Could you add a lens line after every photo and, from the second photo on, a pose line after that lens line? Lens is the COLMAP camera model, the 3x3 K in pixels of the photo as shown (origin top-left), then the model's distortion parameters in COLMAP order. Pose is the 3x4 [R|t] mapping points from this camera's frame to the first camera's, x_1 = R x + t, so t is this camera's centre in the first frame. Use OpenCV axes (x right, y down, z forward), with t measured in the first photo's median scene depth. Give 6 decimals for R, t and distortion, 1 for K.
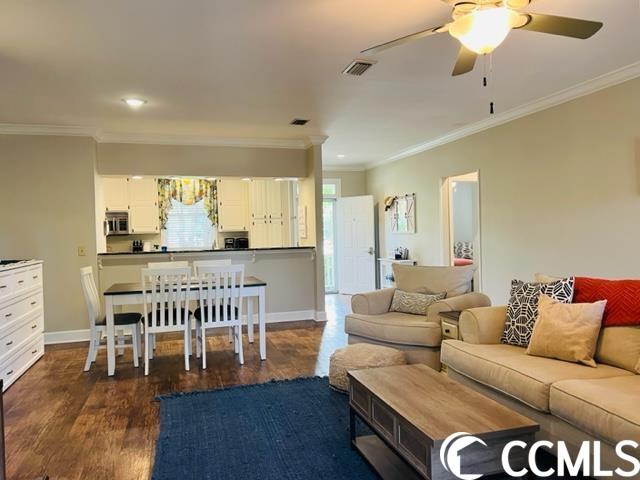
lens RADIAL K [[484.6, 0, 322.0], [0, 484.6, 245.5], [0, 0, 1]] dist [0.051223, -0.029708]
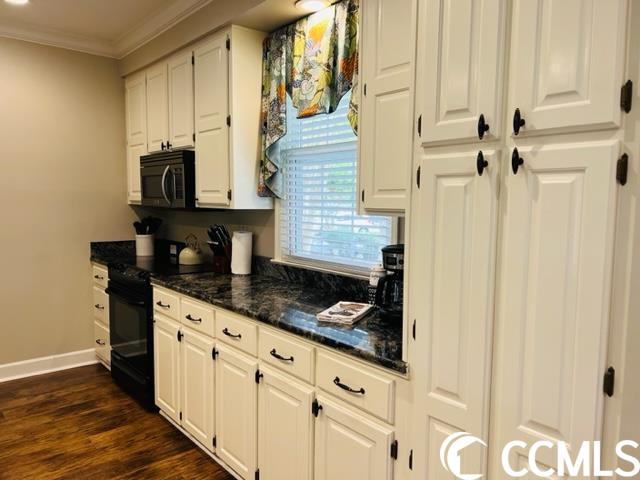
lens RADIAL K [[484.6, 0, 321.9], [0, 484.6, 240.1], [0, 0, 1]] dist [0.051223, -0.029708]
pose [[0.387993, 0.105614, -0.915591, -0.008454], [-0.054595, 0.994302, 0.091558, -0.071378], [0.920044, 0.014463, 0.391548, 1.721013]]
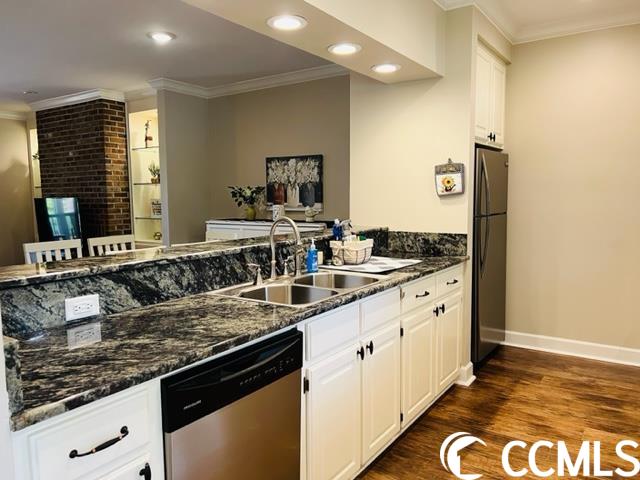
lens RADIAL K [[484.6, 0, 321.1], [0, 484.6, 236.6], [0, 0, 1]] dist [0.051223, -0.029708]
pose [[-0.786998, 0.084364, -0.611161, -0.058272], [0.012342, 0.992561, 0.121120, -0.060555], [0.616833, 0.087778, -0.782185, 1.932266]]
